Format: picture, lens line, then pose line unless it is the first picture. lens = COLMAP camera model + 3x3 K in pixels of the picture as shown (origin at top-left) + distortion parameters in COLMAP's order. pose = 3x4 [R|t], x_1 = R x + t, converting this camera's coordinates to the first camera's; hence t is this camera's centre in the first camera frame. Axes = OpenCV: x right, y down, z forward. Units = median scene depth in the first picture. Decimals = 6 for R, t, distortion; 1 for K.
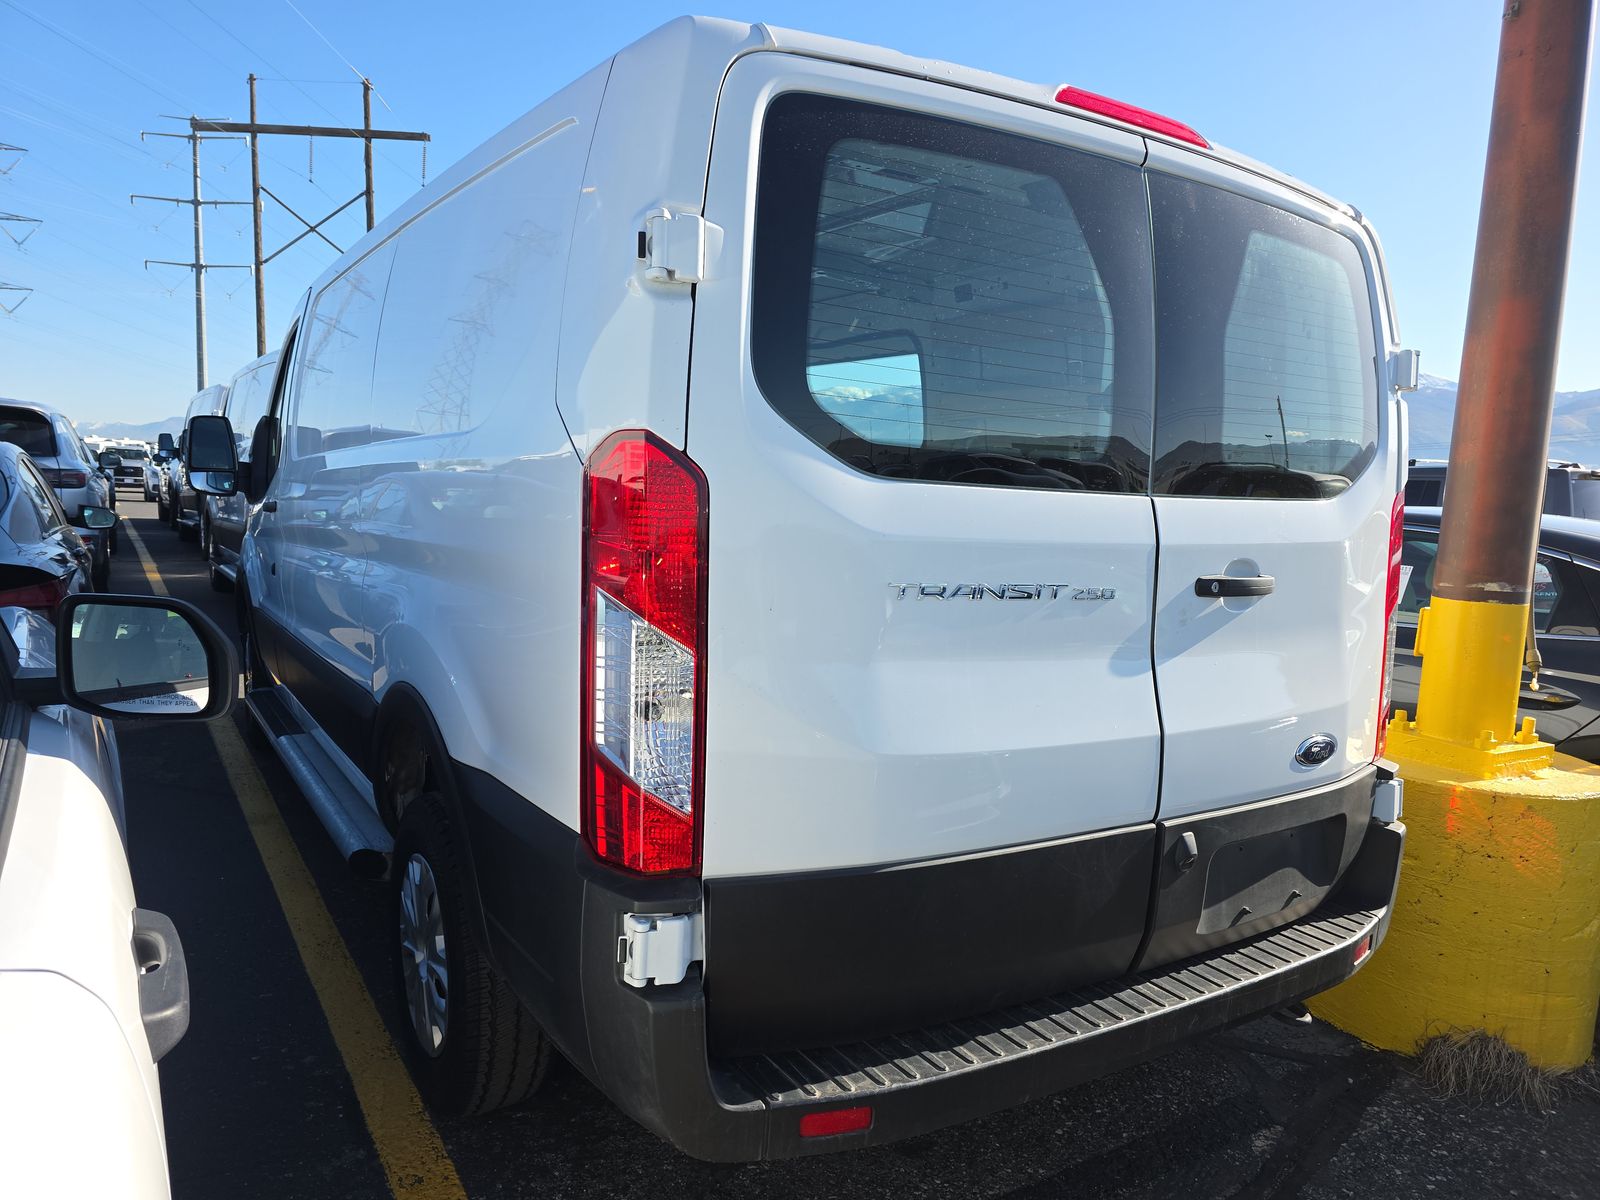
lens RADIAL K [[1099.2, 0, 800.0], [0, 1099.2, 600.0], [0, 0, 1]] dist [0.064198, -0.004080]
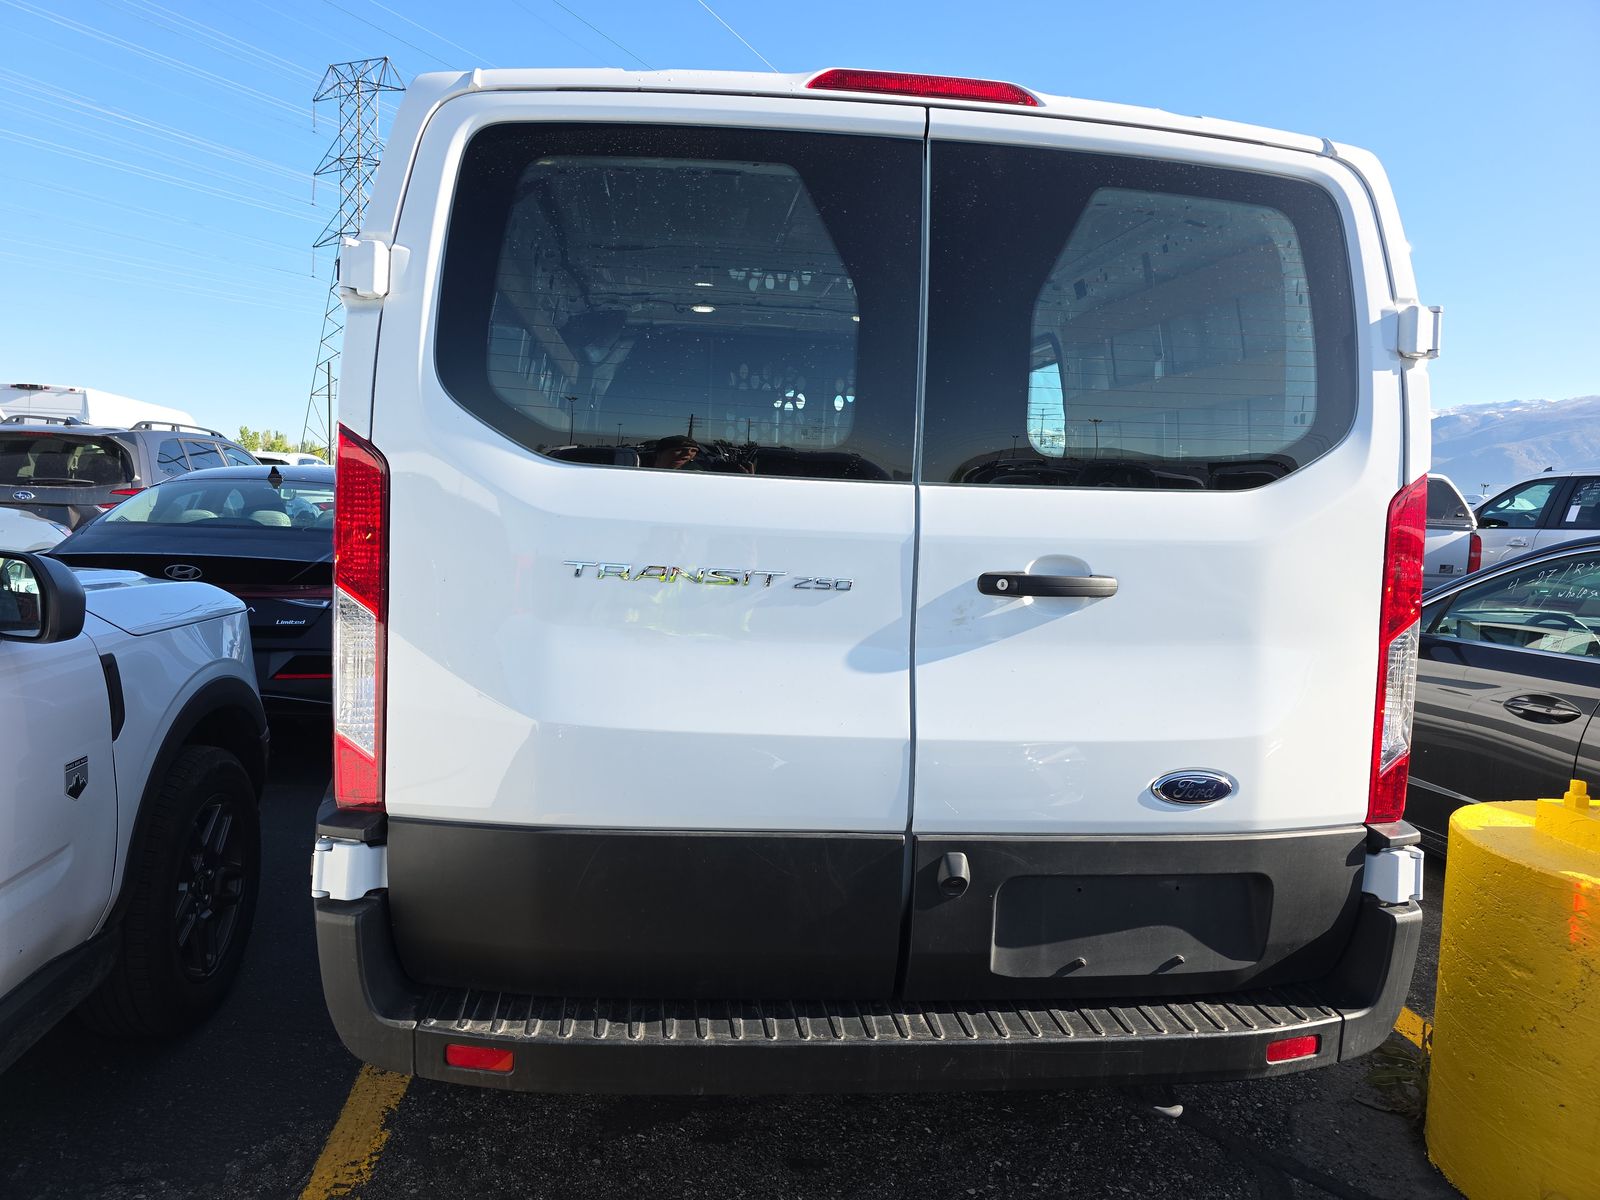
lens RADIAL K [[1095.0, 0, 795.4], [0, 1095.0, 586.6], [0, 0, 1]] dist [0.069049, -0.043541]
pose [[0.889550, 0.025775, -0.456111, 0.651073], [-0.046376, 0.998344, -0.034030, 0.029712], [0.454479, 0.051424, 0.889272, 0.133127]]
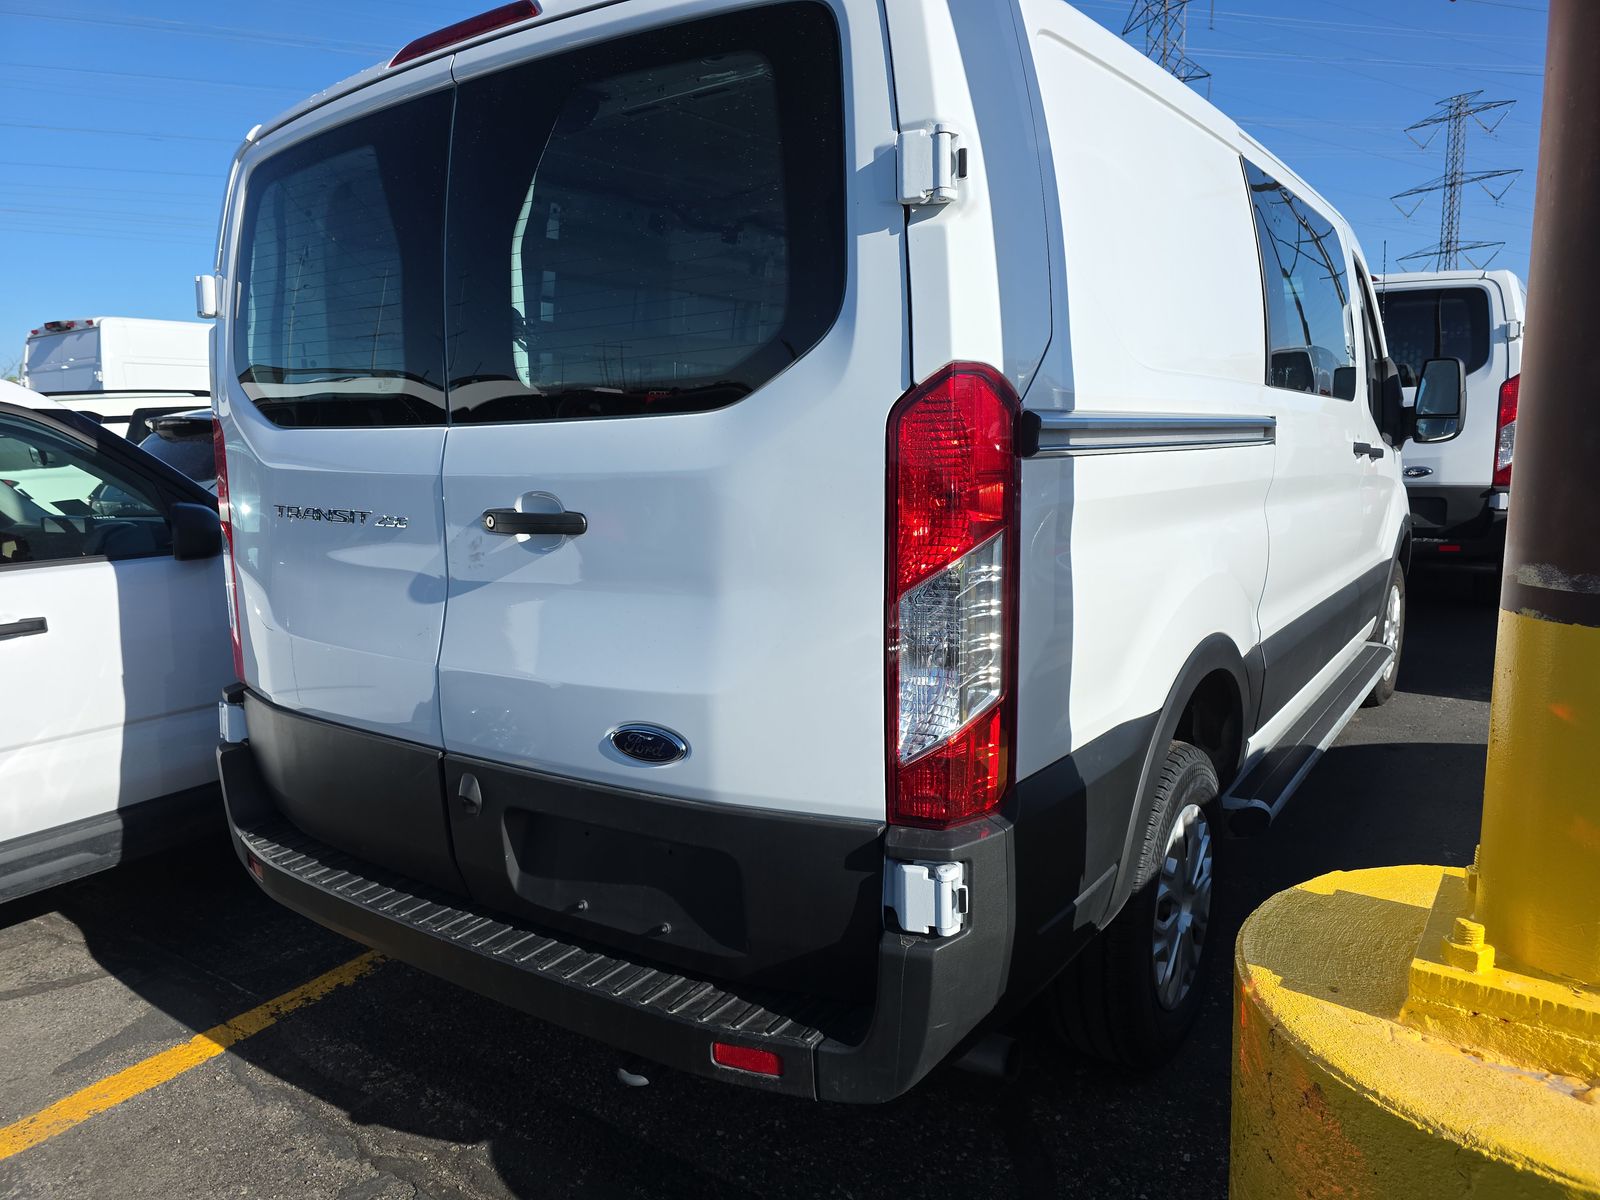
lens RADIAL K [[1099.2, 0, 800.0], [0, 1099.2, 600.0], [0, 0, 1]] dist [0.064198, -0.004080]
pose [[0.339726, 0.090923, -0.936119, 1.363026], [-0.049151, 0.995673, 0.078870, -0.032318], [0.939239, 0.019217, 0.342725, 0.956416]]
